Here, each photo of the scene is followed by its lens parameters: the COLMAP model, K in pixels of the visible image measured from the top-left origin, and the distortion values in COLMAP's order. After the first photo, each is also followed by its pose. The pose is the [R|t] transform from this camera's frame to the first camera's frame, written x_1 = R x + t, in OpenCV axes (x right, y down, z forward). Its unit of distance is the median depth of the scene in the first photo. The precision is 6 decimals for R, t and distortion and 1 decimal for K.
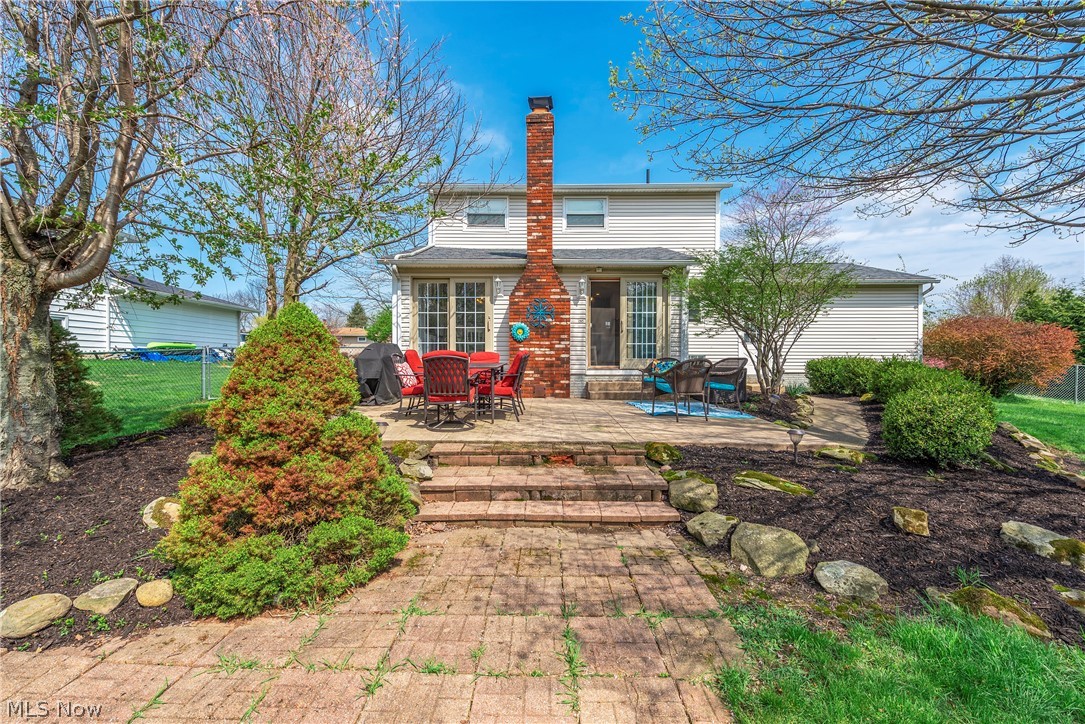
lens RADIAL K [[445.1, 0, 540.3], [0, 445.1, 360.8], [0, 0, 1]] dist [0.001364, -0.001171]
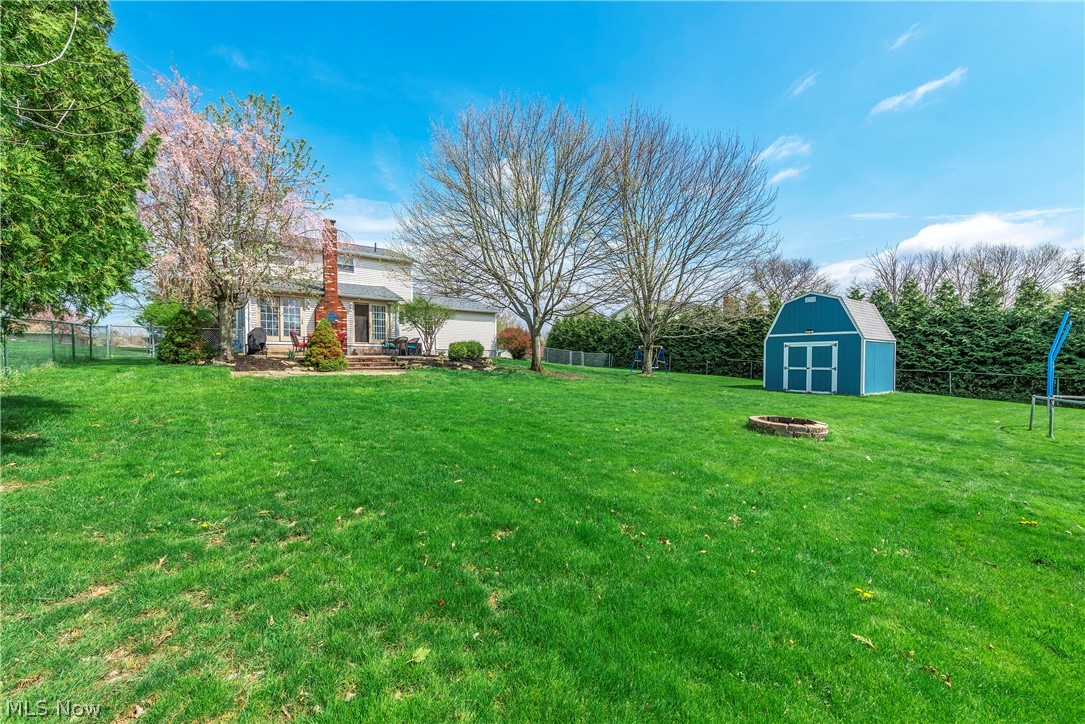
lens RADIAL K [[424.1, 0, 541.9], [0, 424.1, 362.2], [0, 0, 1]] dist [0.003646, -0.000920]
pose [[0.788577, -0.005621, 0.614910, -0.461452], [0.001514, 0.999973, 0.007199, 0.099611], [-0.614934, -0.004746, 0.788564, -1.259167]]
